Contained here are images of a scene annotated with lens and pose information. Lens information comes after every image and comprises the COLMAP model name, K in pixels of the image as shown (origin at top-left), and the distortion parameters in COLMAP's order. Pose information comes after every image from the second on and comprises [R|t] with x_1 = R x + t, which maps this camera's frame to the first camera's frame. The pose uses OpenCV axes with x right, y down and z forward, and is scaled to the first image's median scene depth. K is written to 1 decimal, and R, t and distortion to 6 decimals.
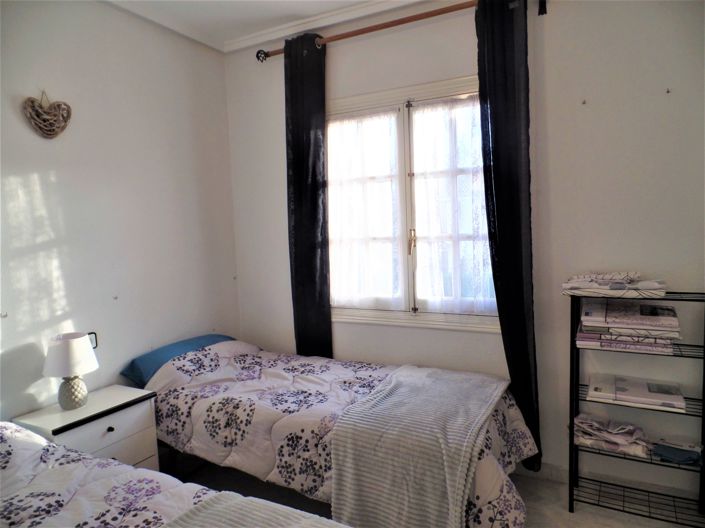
lens RADIAL K [[484.9, 0, 349.6], [0, 484.9, 262.2], [0, 0, 1]] dist [0.006793, -0.002721]
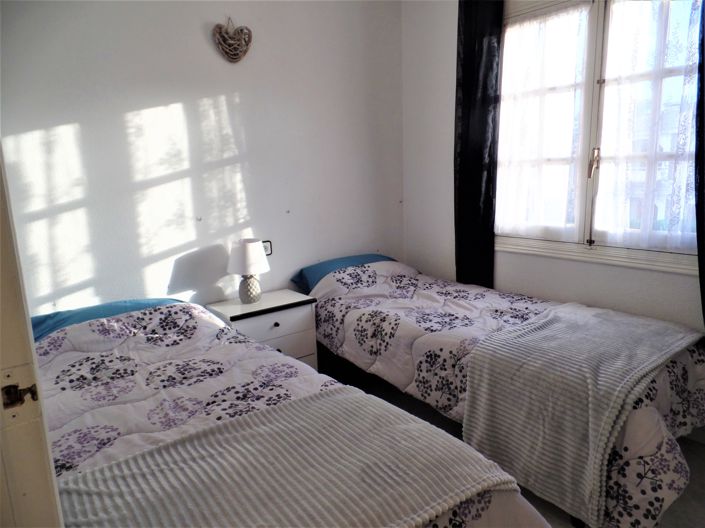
lens RADIAL K [[484.9, 0, 351.8], [0, 484.9, 260.9], [0, 0, 1]] dist [0.006793, -0.002721]
pose [[0.924892, 0.082016, -0.371280, 0.079355], [-0.035499, 0.990820, 0.130441, 0.040232], [0.378570, -0.107463, 0.919313, 0.035090]]
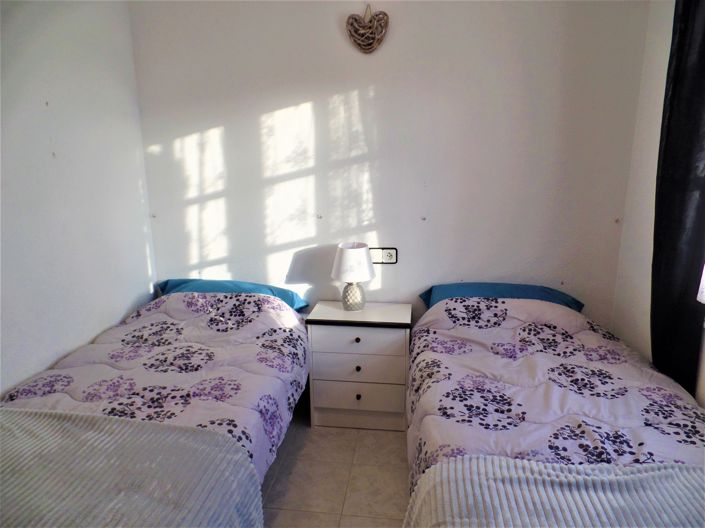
lens RADIAL K [[484.9, 0, 352.1], [0, 484.9, 261.6], [0, 0, 1]] dist [0.006793, -0.002721]
pose [[0.368776, 0.241531, -0.897590, 0.396533], [-0.080842, 0.970325, 0.227889, -0.058812], [0.925996, -0.011477, 0.377359, 0.578559]]
